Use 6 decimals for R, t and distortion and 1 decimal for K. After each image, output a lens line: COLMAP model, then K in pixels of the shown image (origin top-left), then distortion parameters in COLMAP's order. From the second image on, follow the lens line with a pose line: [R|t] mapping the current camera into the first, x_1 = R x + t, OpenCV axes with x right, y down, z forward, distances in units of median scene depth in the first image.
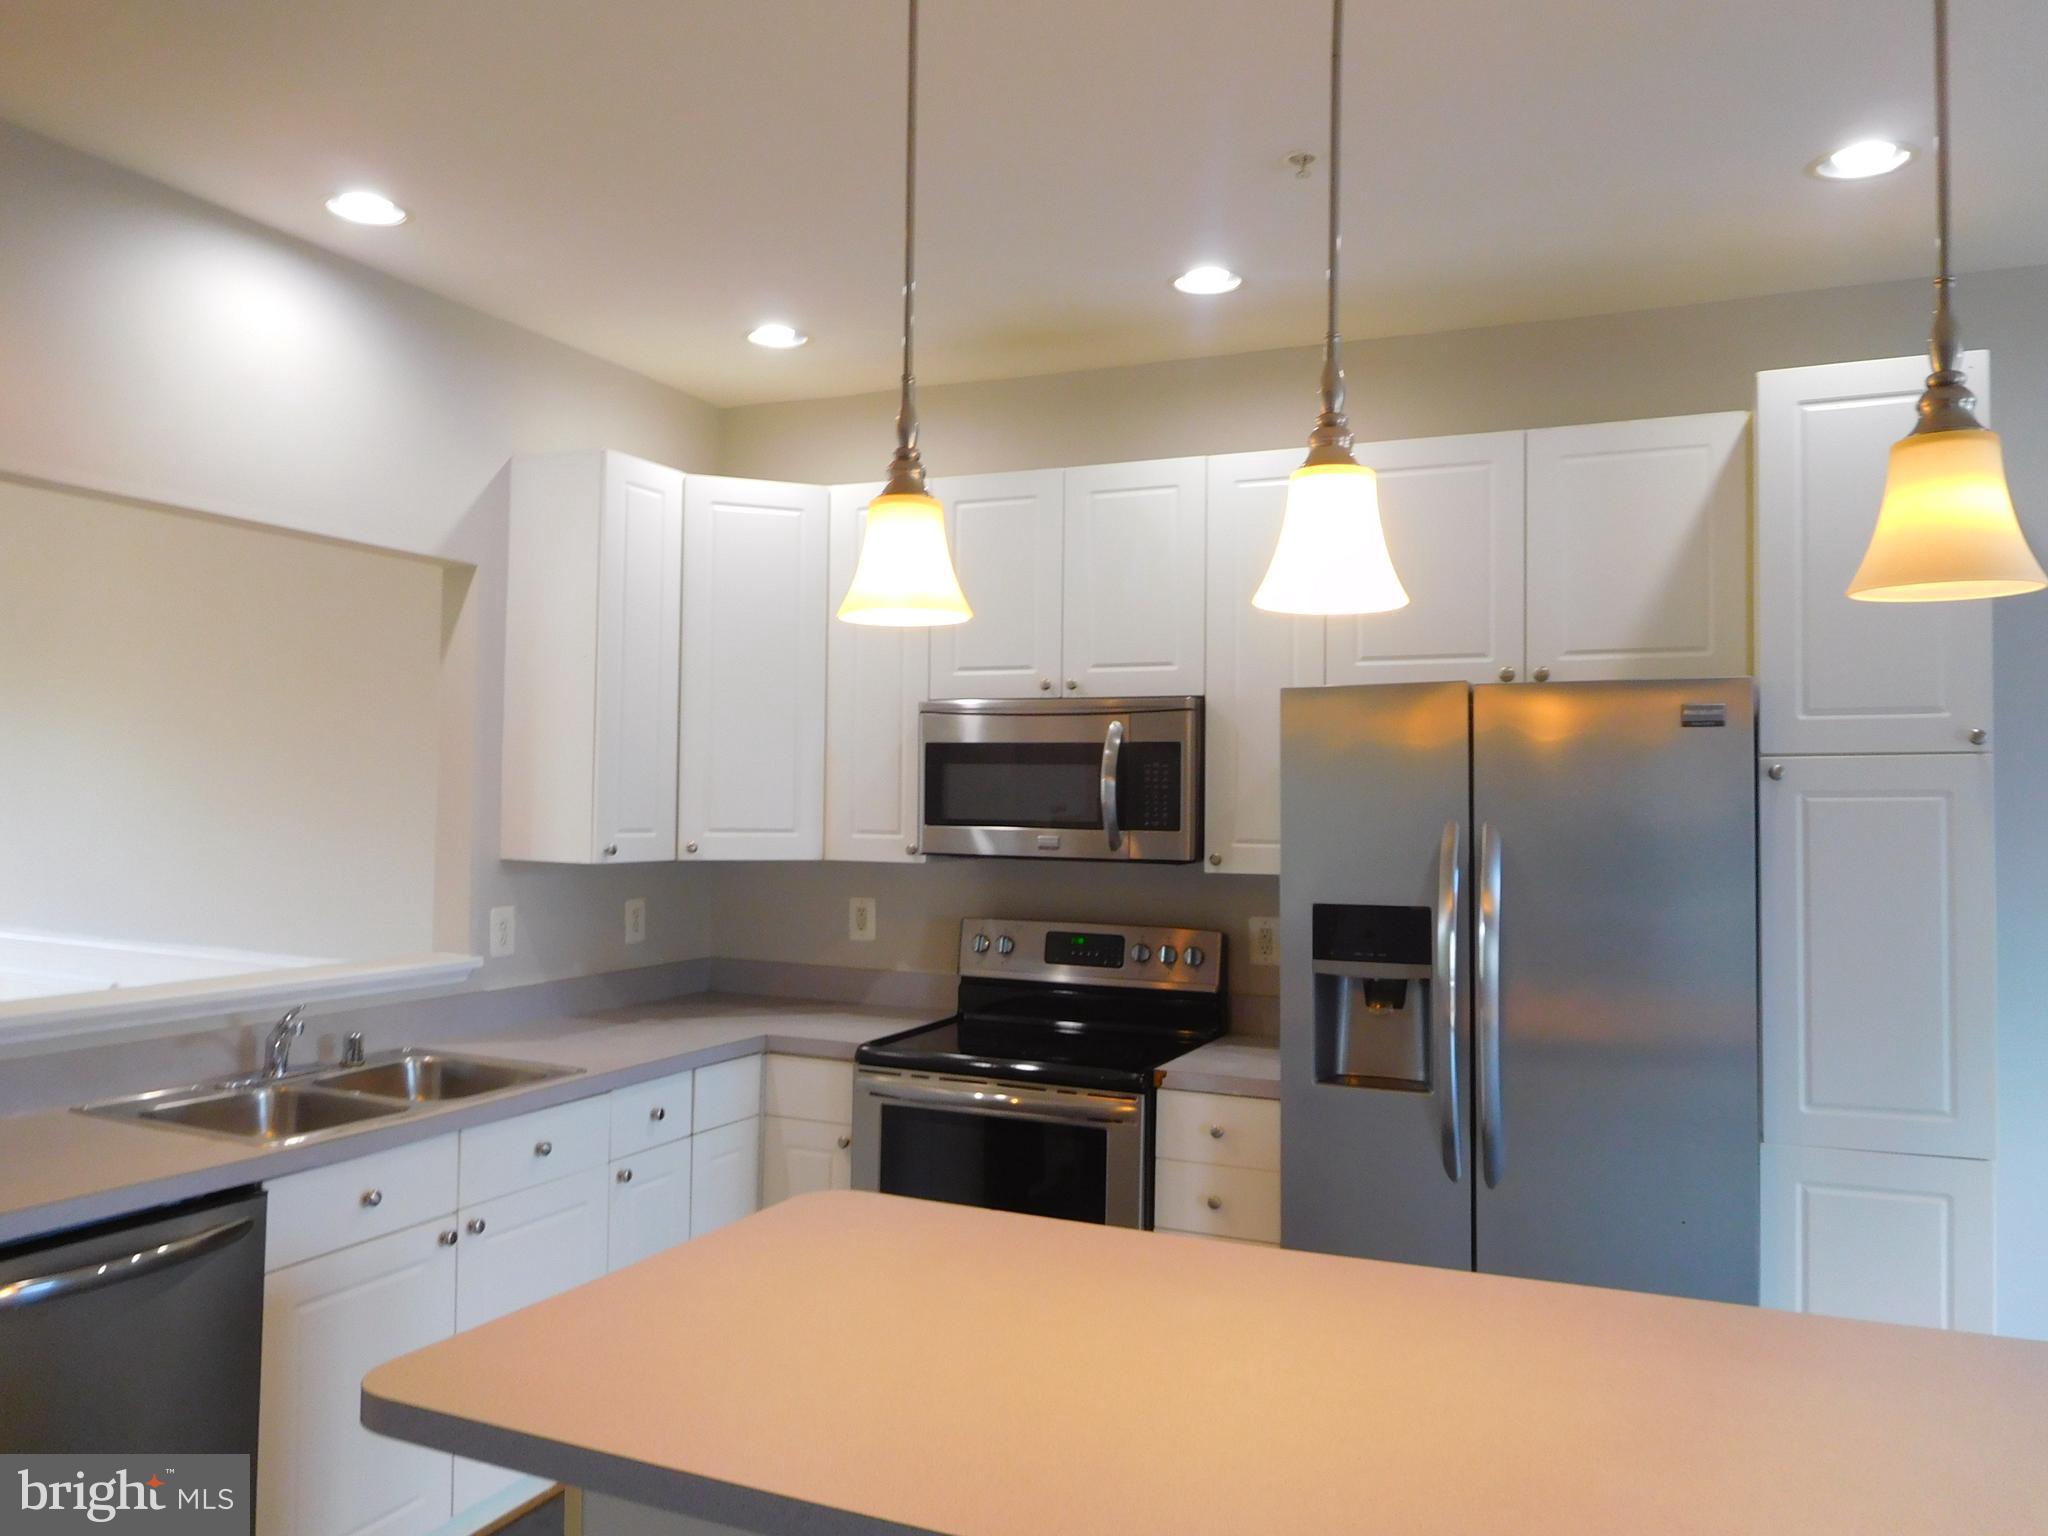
lens RADIAL K [[1531.4, 0, 1024.0], [0, 1531.4, 768.0], [0, 0, 1]] dist [-0.012840, -0.009803]
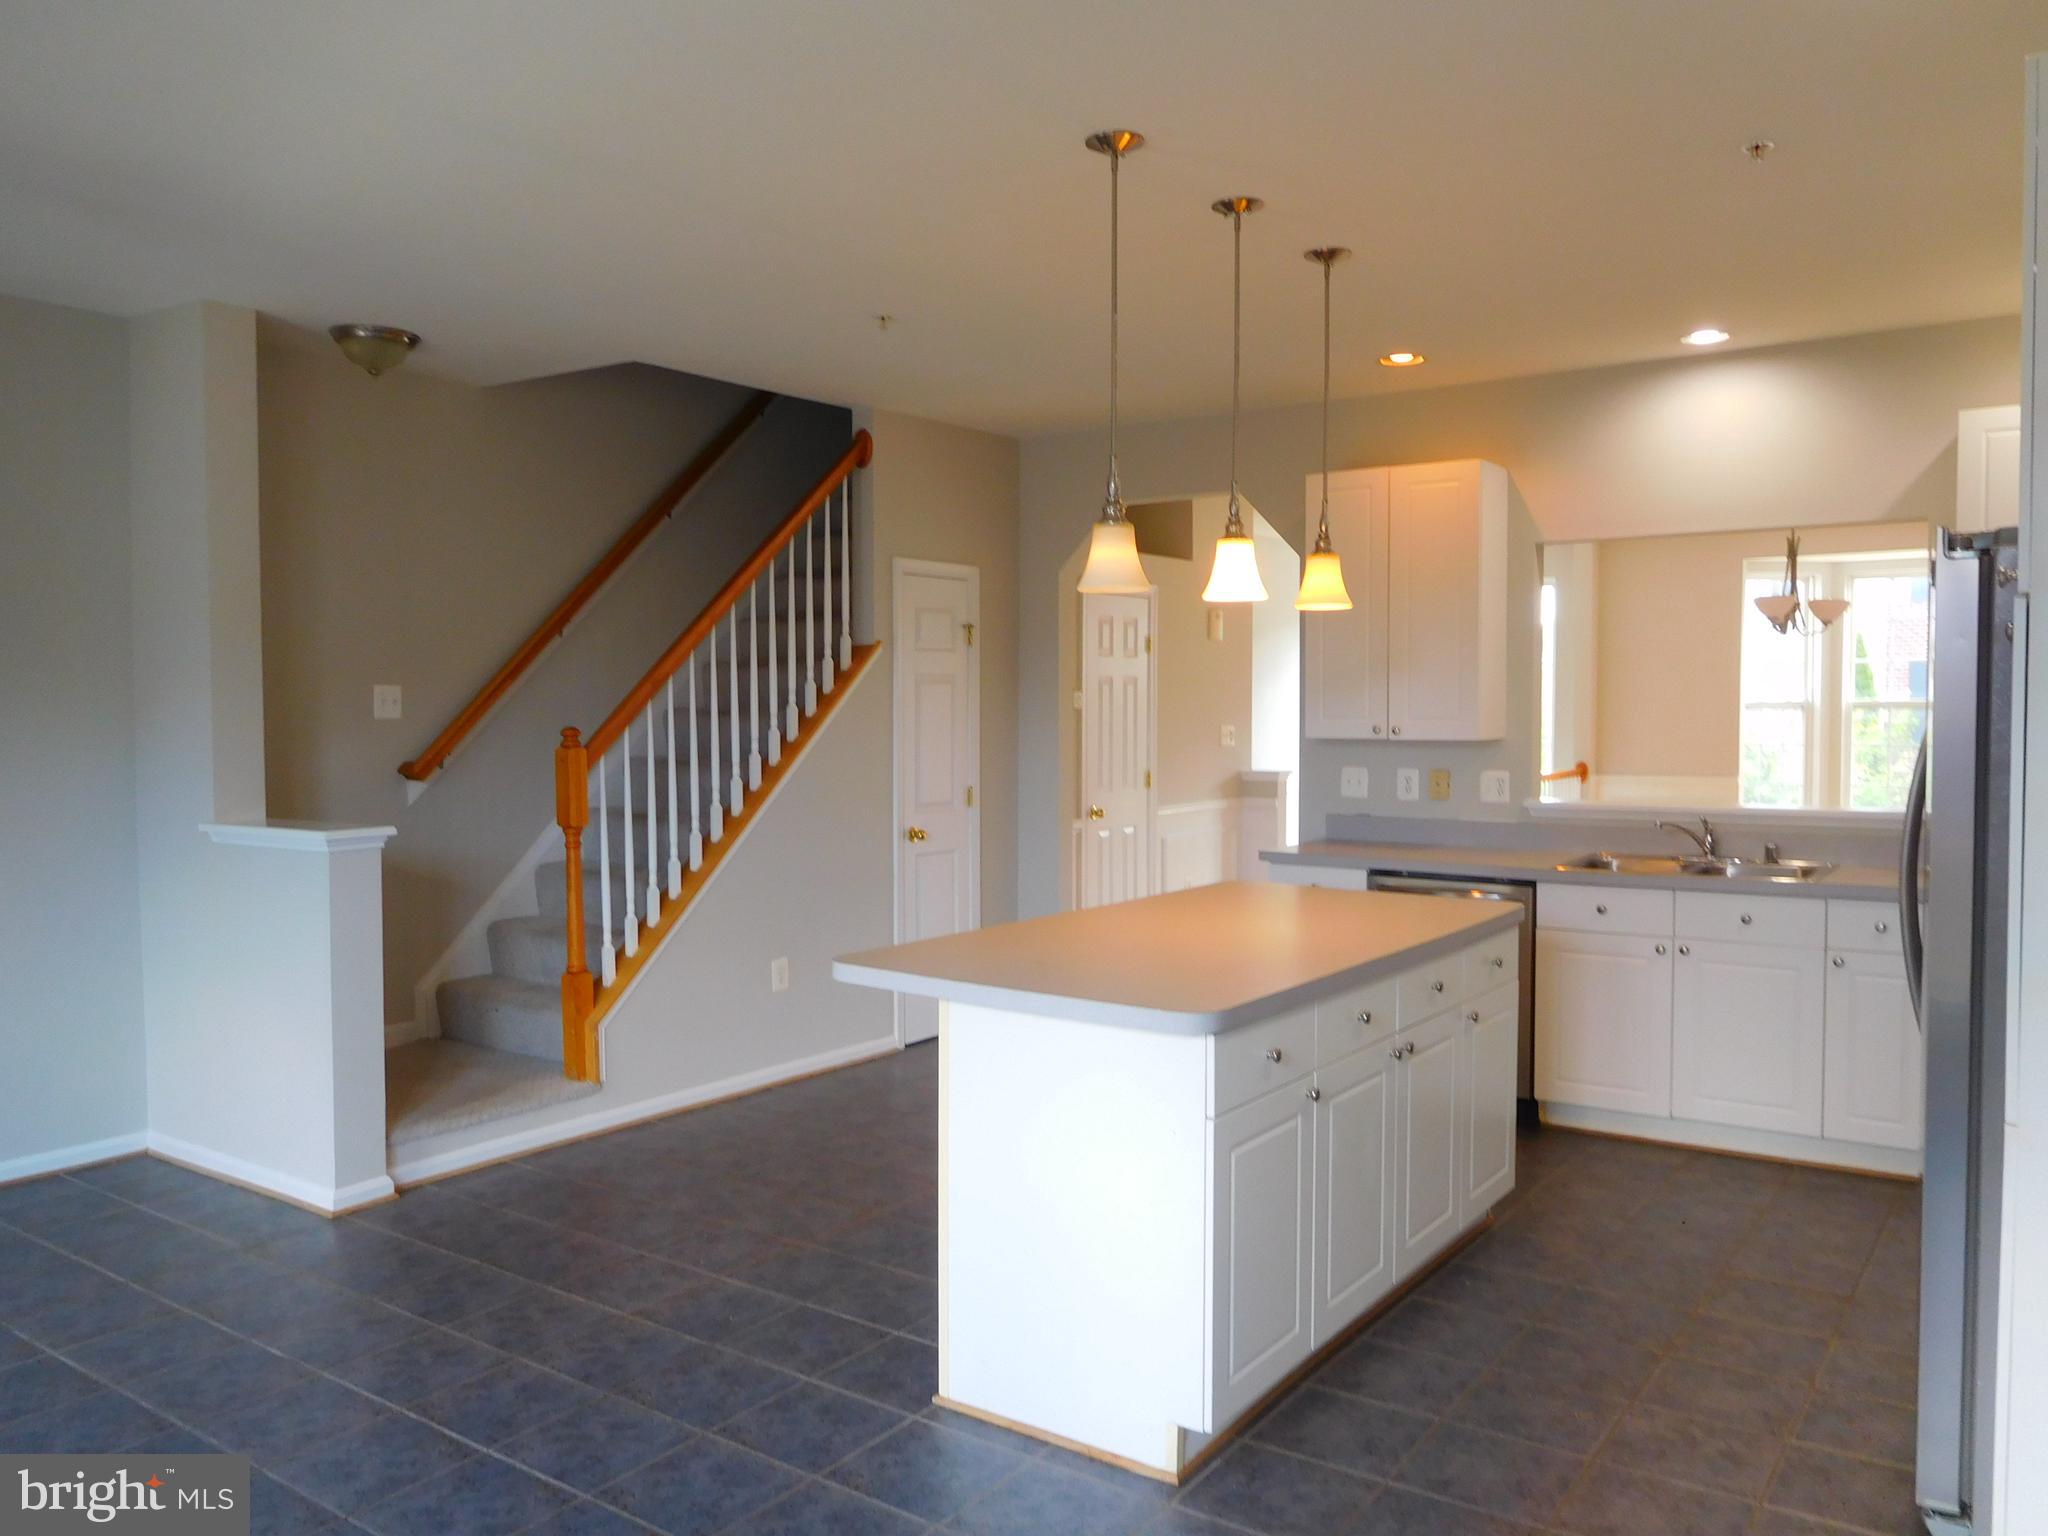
lens RADIAL K [[1497.1, 0, 1024.0], [0, 1497.1, 768.0], [0, 0, 1]] dist [-0.002718, -0.000381]
pose [[-0.183371, 0.027339, -0.982664, 1.062426], [0.023321, 0.999453, 0.023454, 0.036378], [0.982767, -0.018616, -0.183908, 0.460439]]
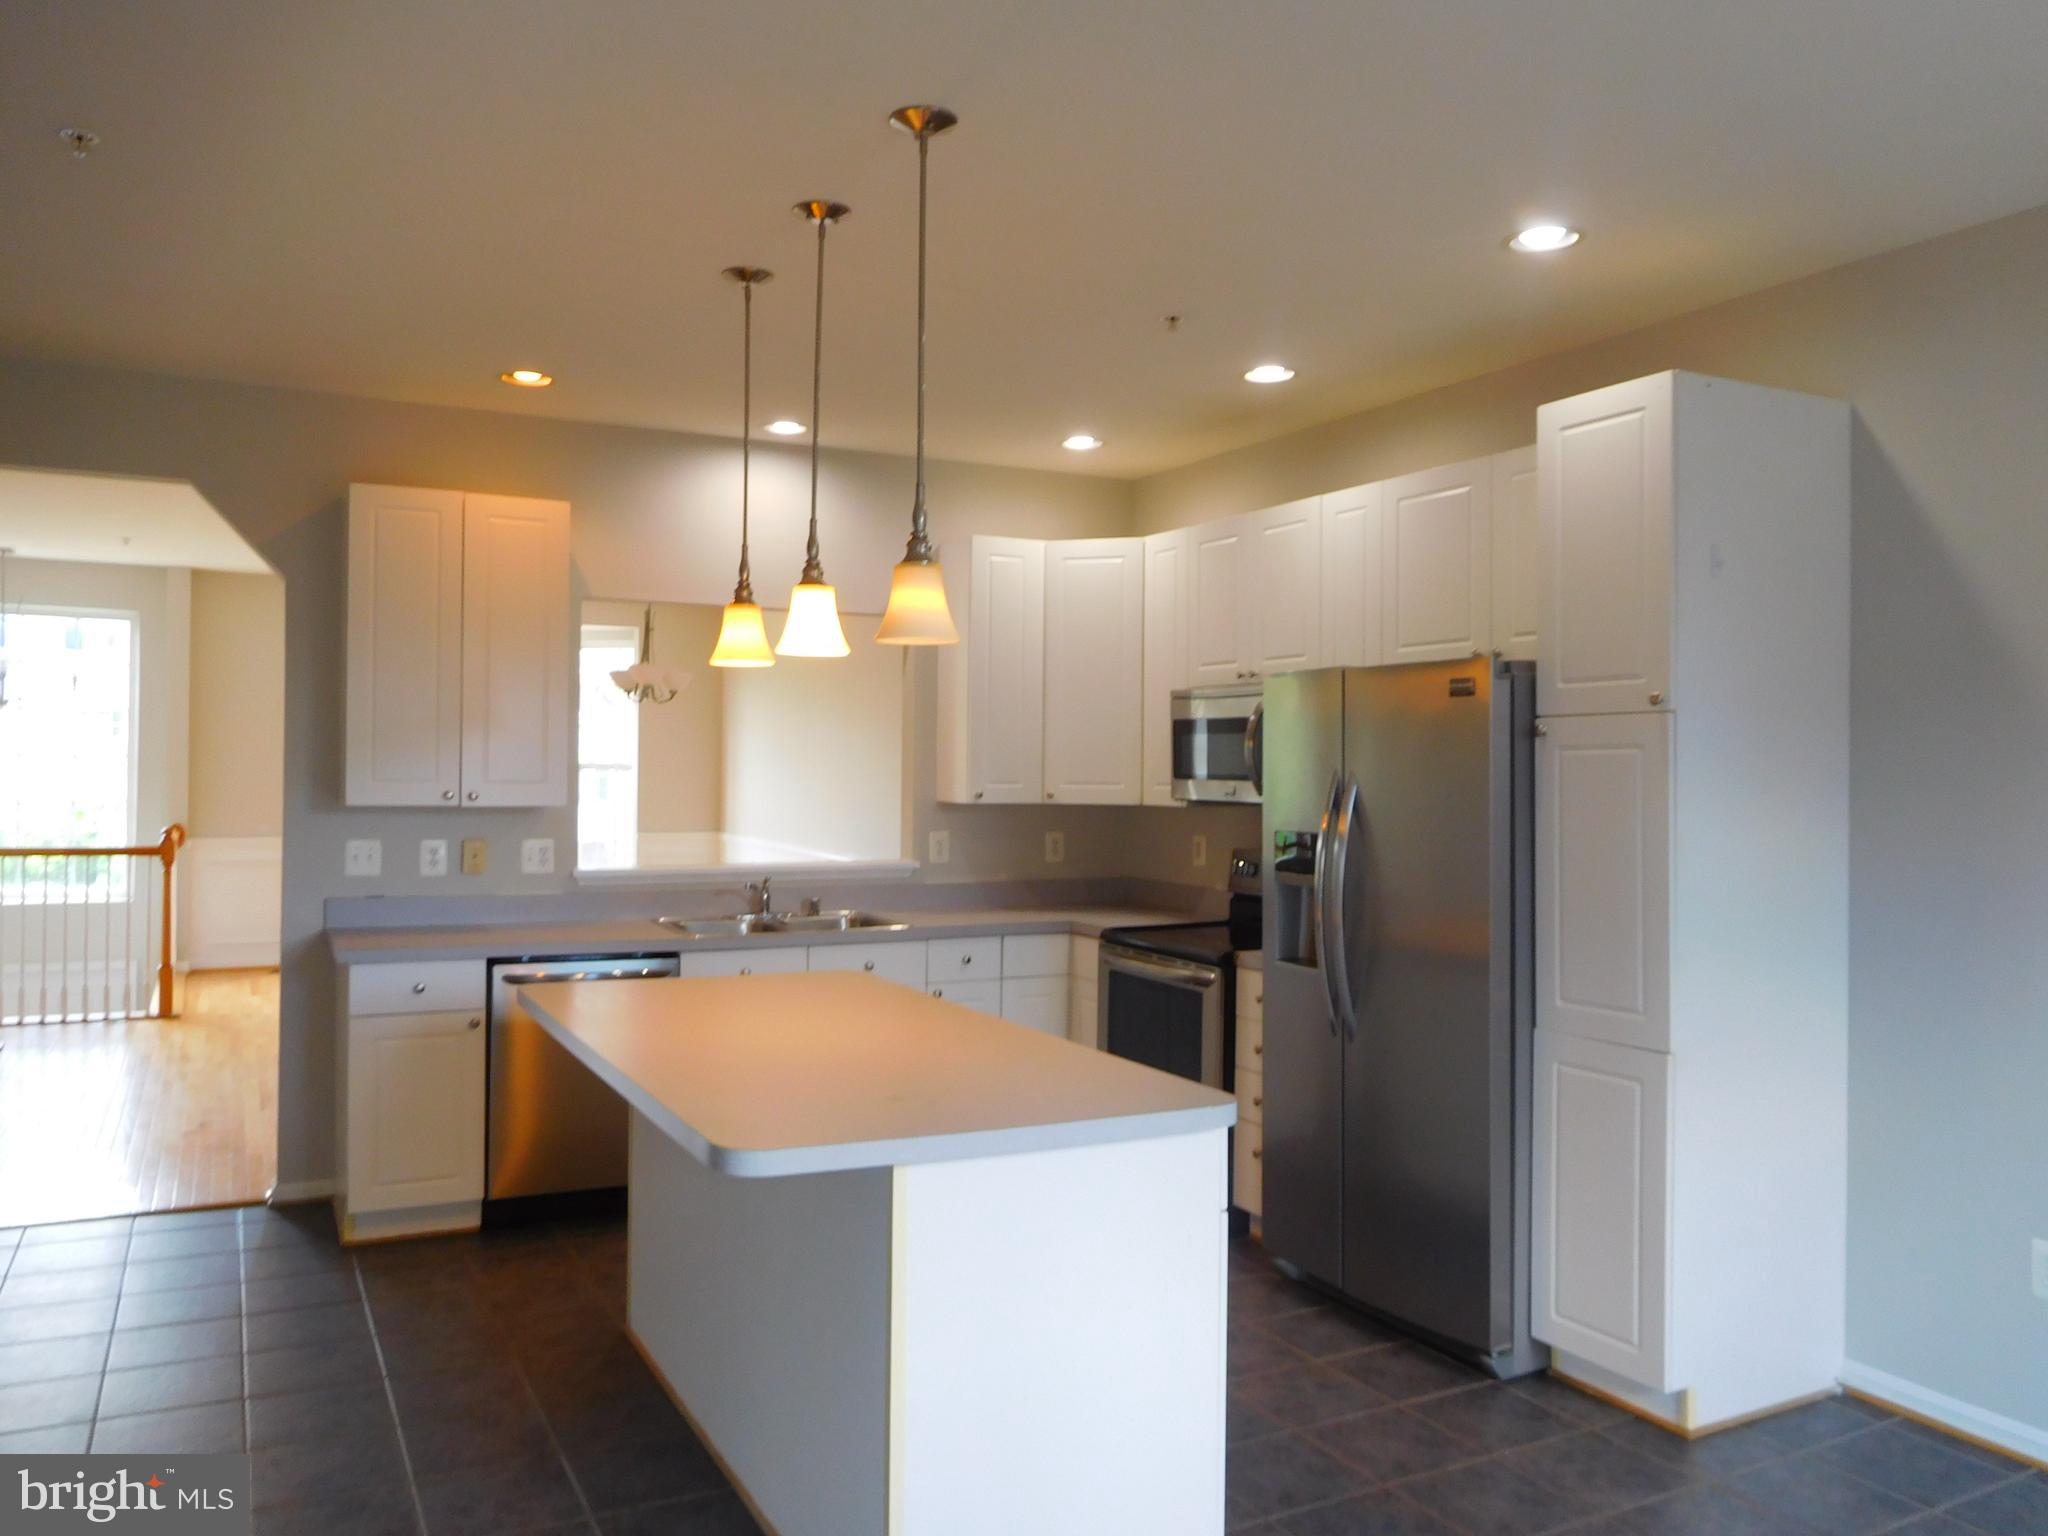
lens RADIAL K [[1531.4, 0, 1024.0], [0, 1531.4, 768.0], [0, 0, 1]] dist [-0.012840, -0.009803]
pose [[0.783933, -0.004133, -0.620831, 0.723623], [0.013004, 0.999868, 0.009764, 0.011962], [0.620709, -0.015728, 0.783884, -0.182734]]
